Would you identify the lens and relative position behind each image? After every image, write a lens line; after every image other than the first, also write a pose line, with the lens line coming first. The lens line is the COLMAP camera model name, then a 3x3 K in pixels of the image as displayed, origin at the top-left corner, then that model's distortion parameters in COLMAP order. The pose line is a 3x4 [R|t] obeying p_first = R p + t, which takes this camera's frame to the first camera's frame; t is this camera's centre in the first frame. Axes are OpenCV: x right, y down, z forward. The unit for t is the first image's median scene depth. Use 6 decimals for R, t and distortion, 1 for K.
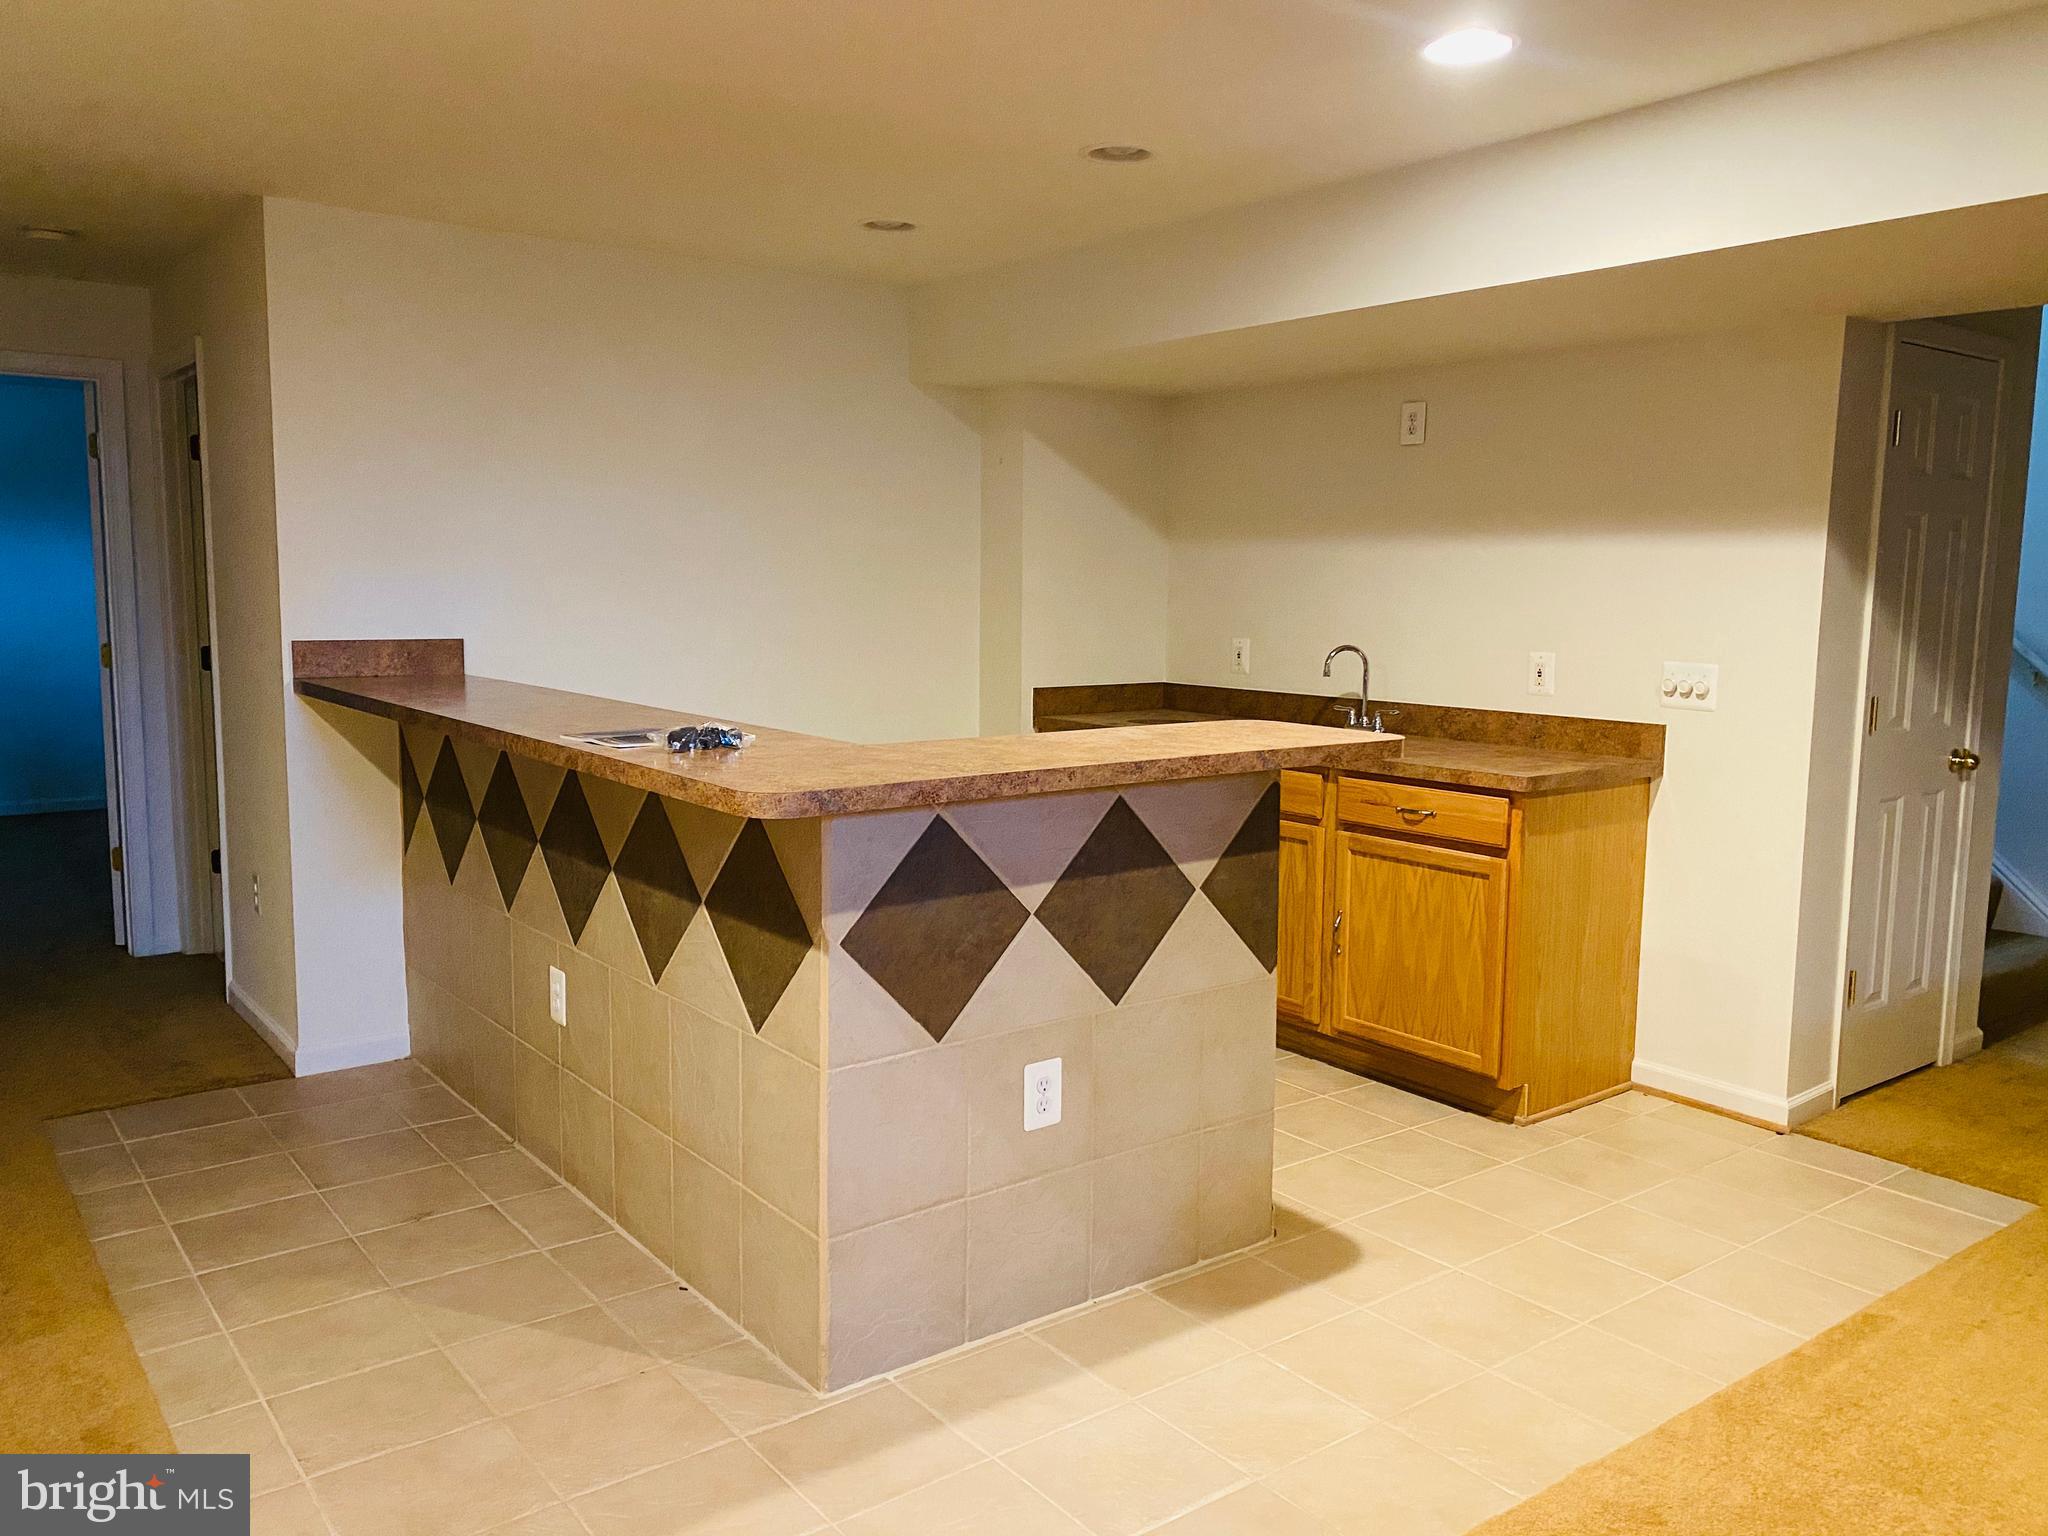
lens RADIAL K [[1574.0, 0, 1024.1], [0, 1574.0, 759.7], [0, 0, 1]] dist [-0.009757, -0.010062]
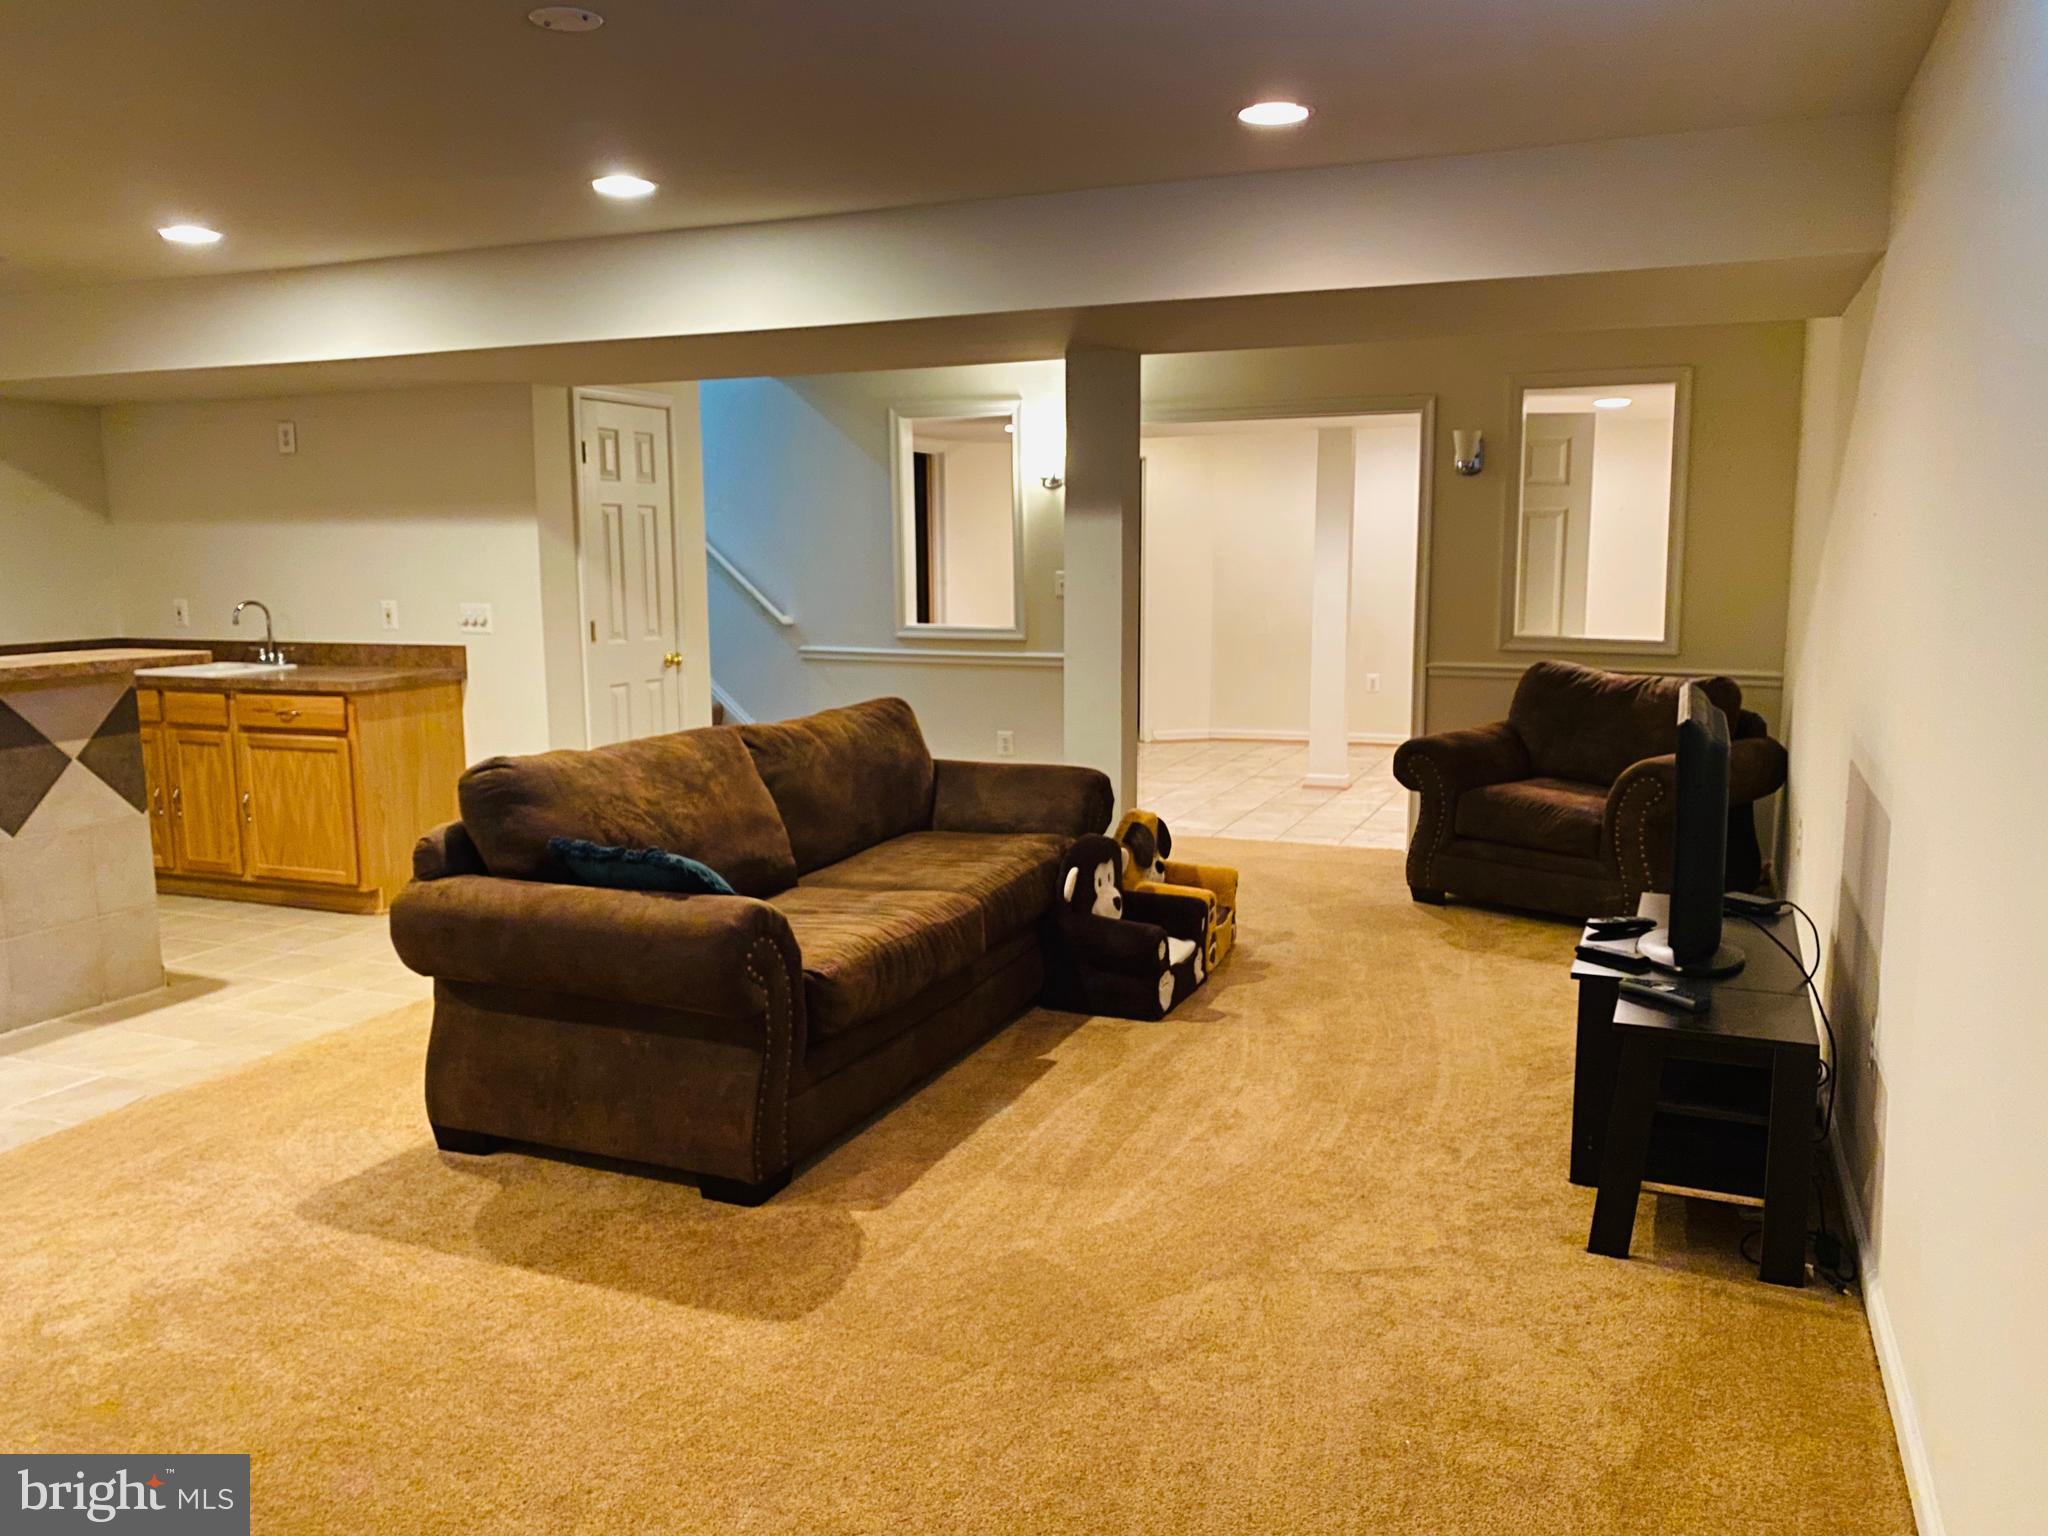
lens RADIAL K [[1574.0, 0, 1024.5], [0, 1574.0, 773.2], [0, 0, 1]] dist [-0.009757, -0.010062]
pose [[0.868204, -0.090508, 0.487884, 0.134105], [0.077615, 0.995892, 0.046631, 0.076725], [-0.490100, -0.002618, 0.871662, -0.616682]]
